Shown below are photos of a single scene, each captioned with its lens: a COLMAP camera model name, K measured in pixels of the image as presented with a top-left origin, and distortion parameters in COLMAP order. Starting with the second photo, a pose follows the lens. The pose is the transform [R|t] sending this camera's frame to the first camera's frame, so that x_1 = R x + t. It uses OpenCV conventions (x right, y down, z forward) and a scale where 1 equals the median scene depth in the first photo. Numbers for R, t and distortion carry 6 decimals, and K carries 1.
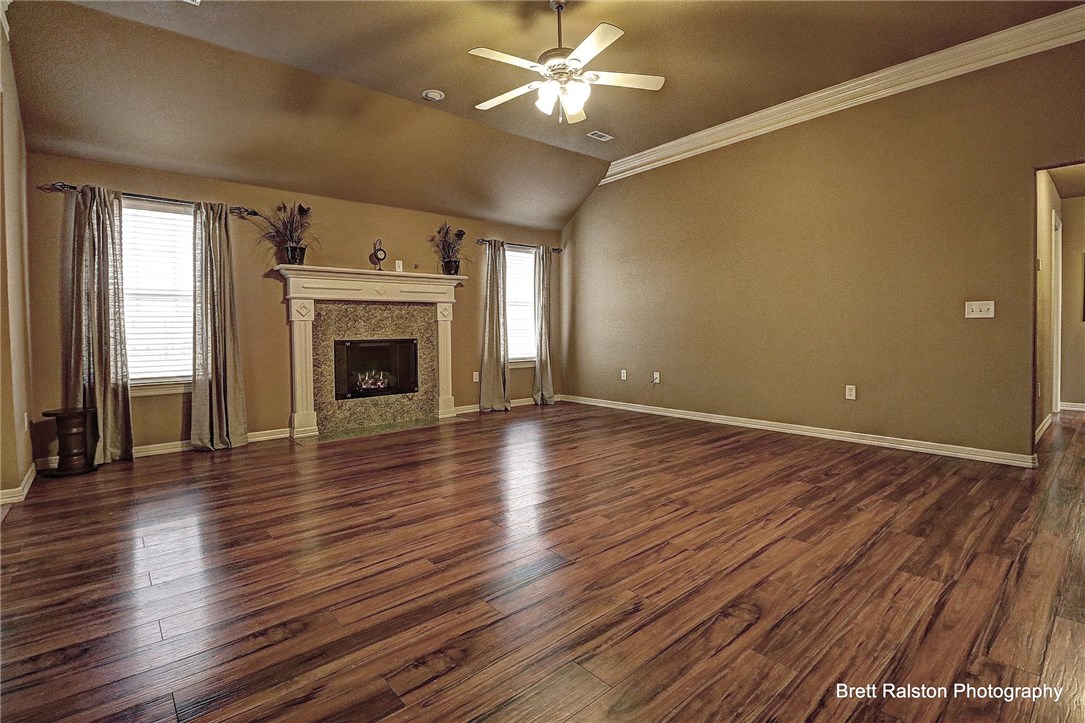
lens RADIAL K [[511.6, 0, 543.3], [0, 511.6, 342.8], [0, 0, 1]] dist [-0.000532, -0.013434]
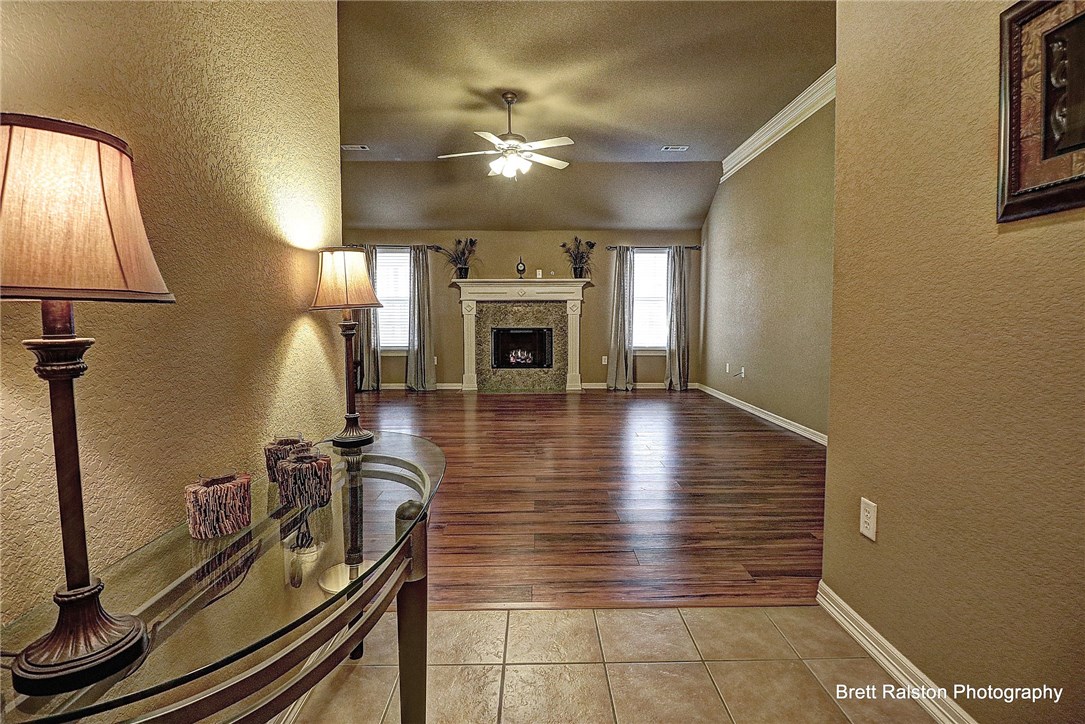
lens RADIAL K [[511.6, 0, 543.3], [0, 511.6, 343.3], [0, 0, 1]] dist [-0.000532, -0.013434]
pose [[0.763657, 0.044672, -0.644075, 0.686489], [-0.024565, 0.998891, 0.040157, -0.024213], [0.645155, -0.014844, 0.763907, -0.030963]]
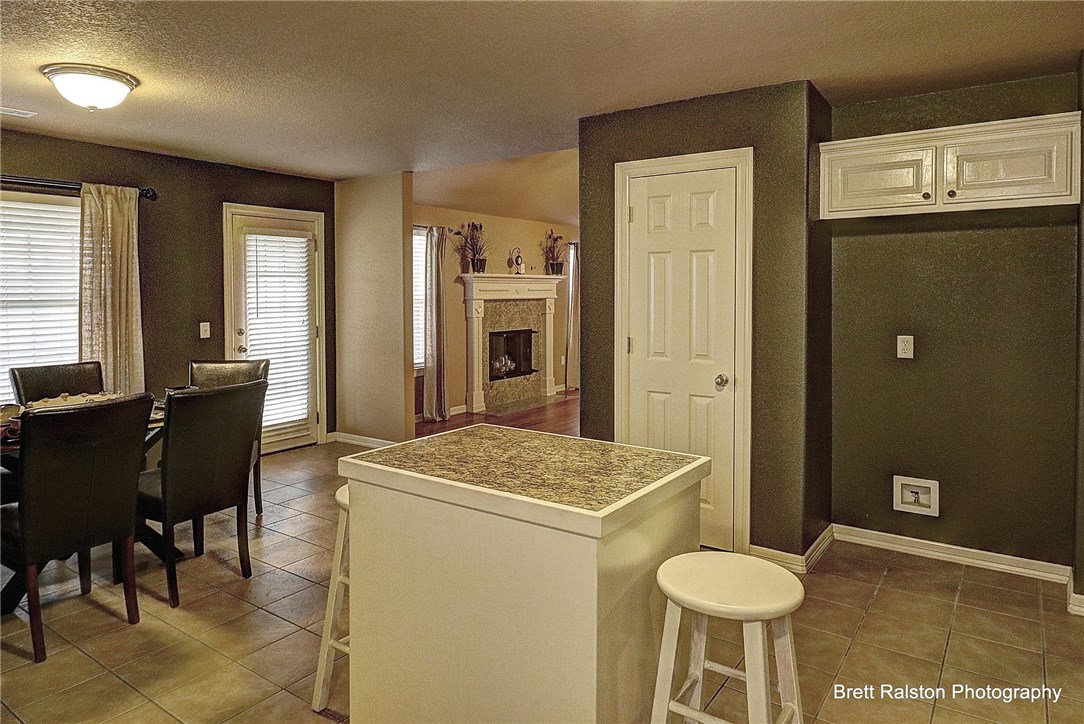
lens RADIAL K [[696.5, 0, 534.5], [0, 696.5, 309.0], [0, 0, 1]] dist [-0.001158, -0.003715]
pose [[0.968223, 0.002262, 0.250078, -0.750102], [-0.001344, 0.999992, -0.003842, -0.055776], [-0.250084, 0.003384, 0.968218, -0.653106]]
